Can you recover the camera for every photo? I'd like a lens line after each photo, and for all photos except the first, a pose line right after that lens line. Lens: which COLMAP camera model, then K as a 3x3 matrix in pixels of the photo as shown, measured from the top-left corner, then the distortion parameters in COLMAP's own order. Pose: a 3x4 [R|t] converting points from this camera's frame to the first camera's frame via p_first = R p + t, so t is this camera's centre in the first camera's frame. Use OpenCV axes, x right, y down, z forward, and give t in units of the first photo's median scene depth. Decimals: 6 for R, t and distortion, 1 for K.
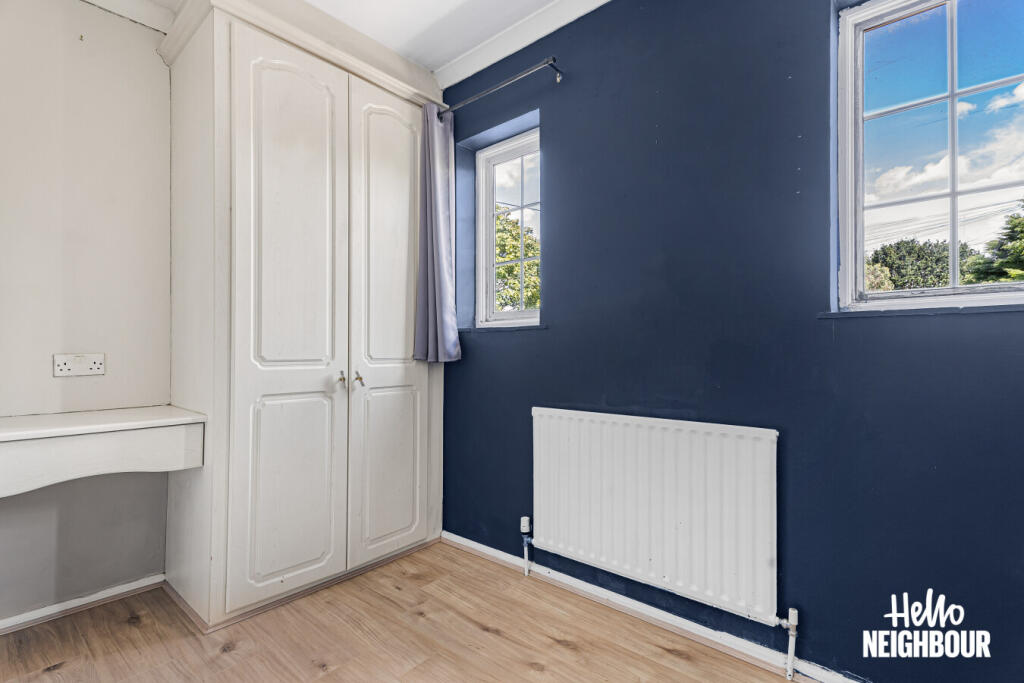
lens RADIAL K [[464.5, 0, 528.2], [0, 464.5, 351.2], [0, 0, 1]] dist [-0.004759, -0.002239]
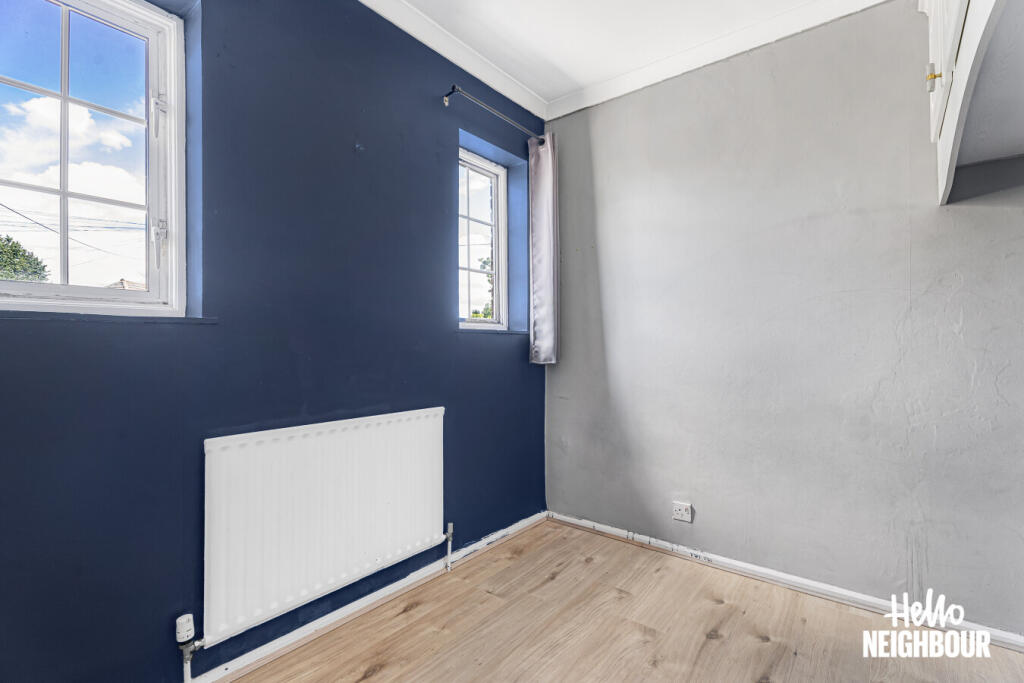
lens RADIAL K [[464.5, 0, 515.5], [0, 464.5, 340.7], [0, 0, 1]] dist [-0.004759, -0.002239]
pose [[-0.011543, 0.020382, 0.999726, -1.135400], [0.016413, 0.999661, -0.020191, -0.004428], [-0.999799, 0.016176, -0.011873, 0.941418]]
